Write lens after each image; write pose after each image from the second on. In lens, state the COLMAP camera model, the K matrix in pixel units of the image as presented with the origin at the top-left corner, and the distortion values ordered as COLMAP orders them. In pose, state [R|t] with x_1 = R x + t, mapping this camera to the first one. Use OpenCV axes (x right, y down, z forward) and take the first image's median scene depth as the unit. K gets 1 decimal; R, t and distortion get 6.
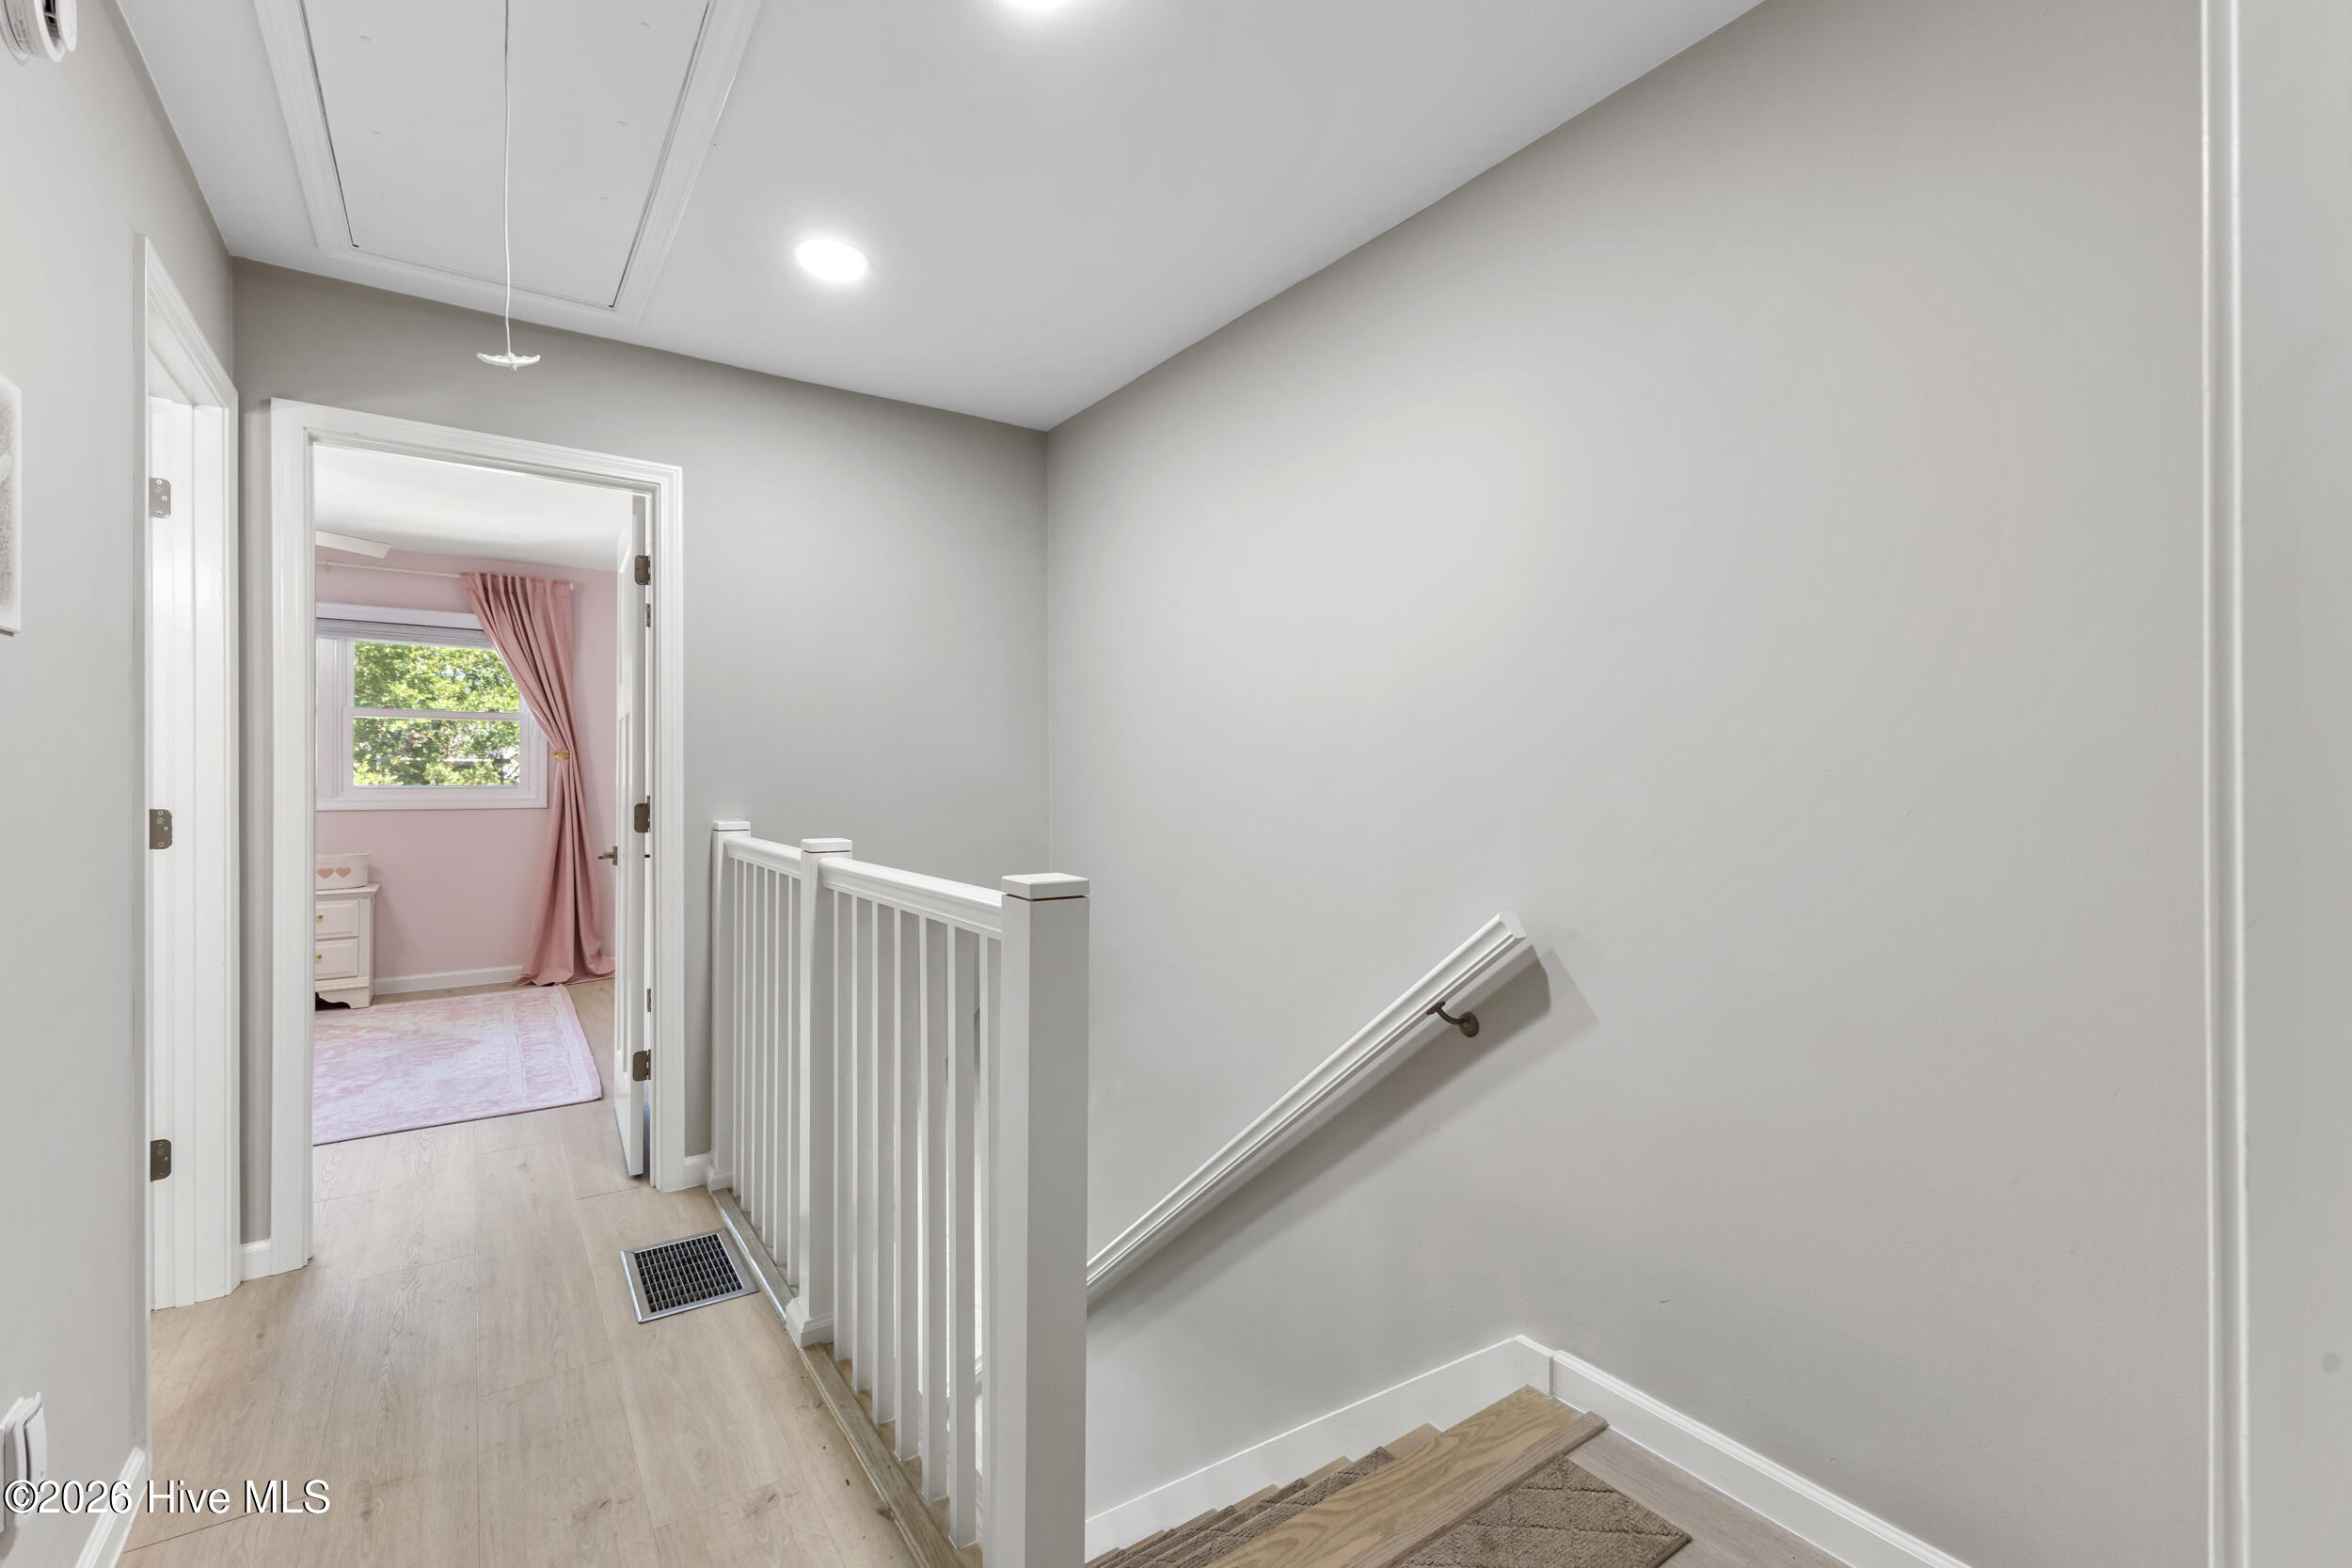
lens RADIAL K [[1020.3, 0, 1176.2], [0, 1020.3, 771.1], [0, 0, 1]] dist [0.009951, 0.000020]
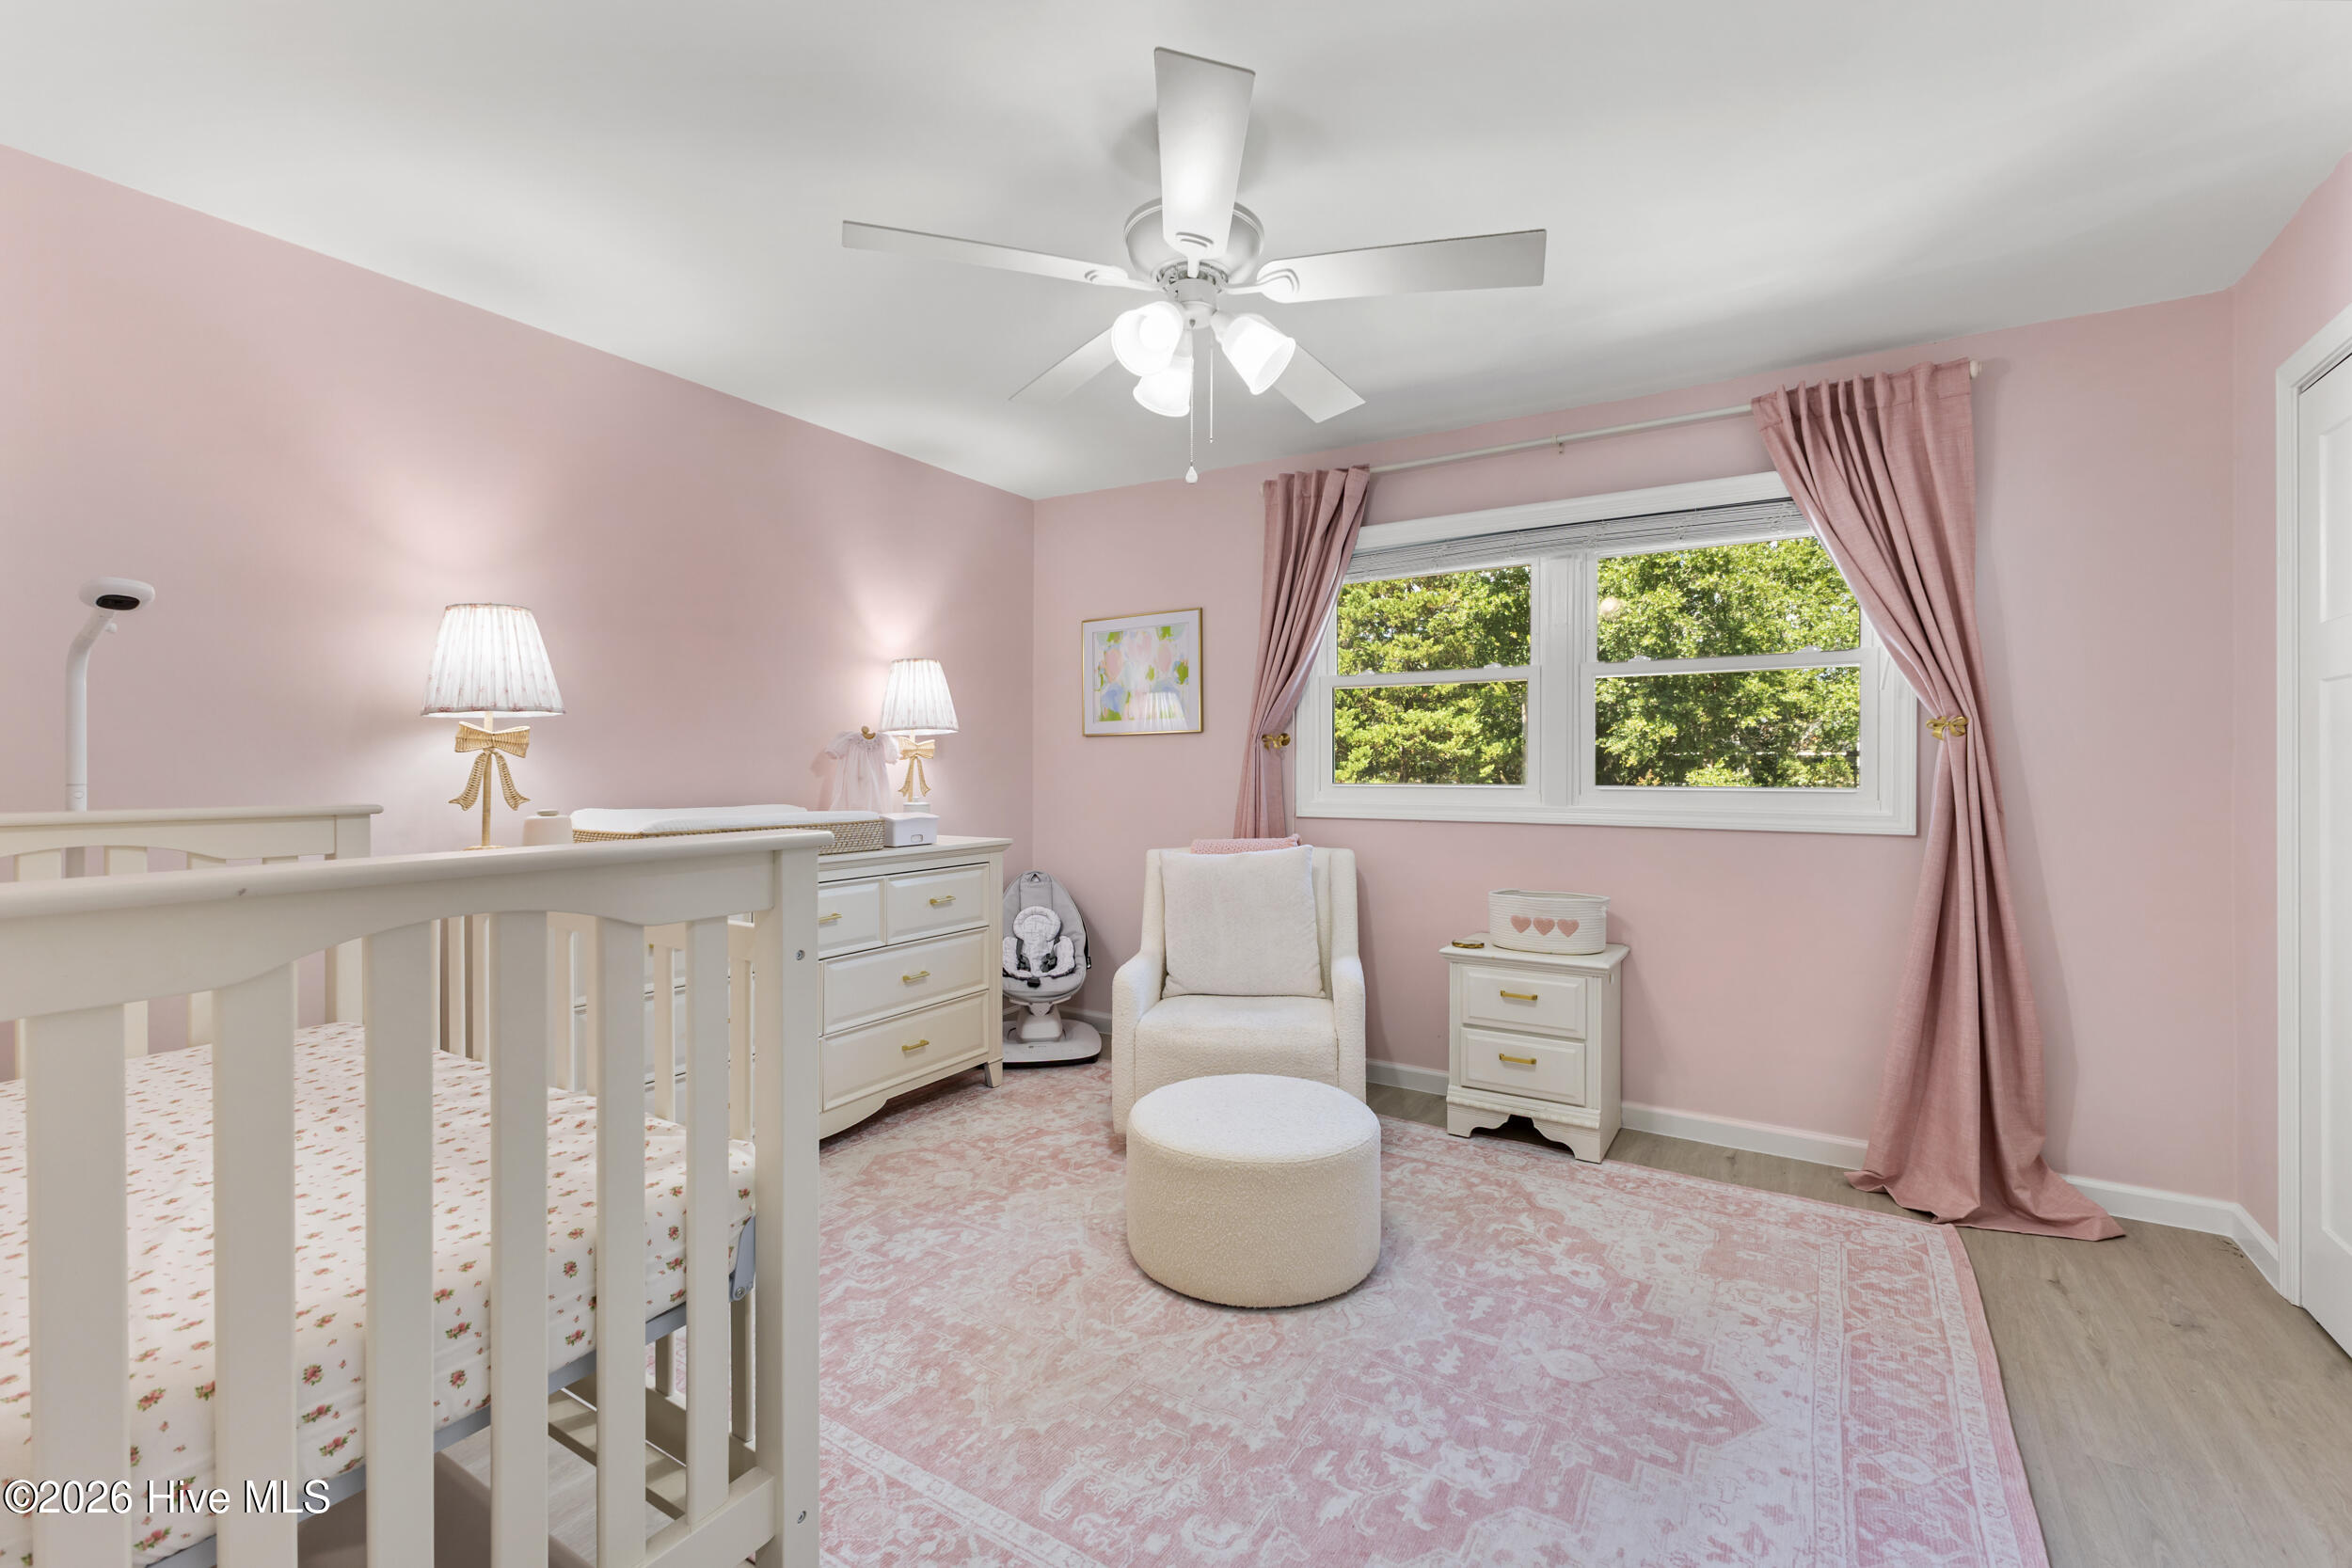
lens RADIAL K [[1020.3, 0, 1176.1], [0, 1020.3, 771.7], [0, 0, 1]] dist [0.009951, 0.000020]
pose [[0.376697, 0.001057, -0.926336, -0.297120], [0.000393, 0.999999, 0.001301, 0.003645], [0.926336, -0.000854, 0.376697, 0.492950]]
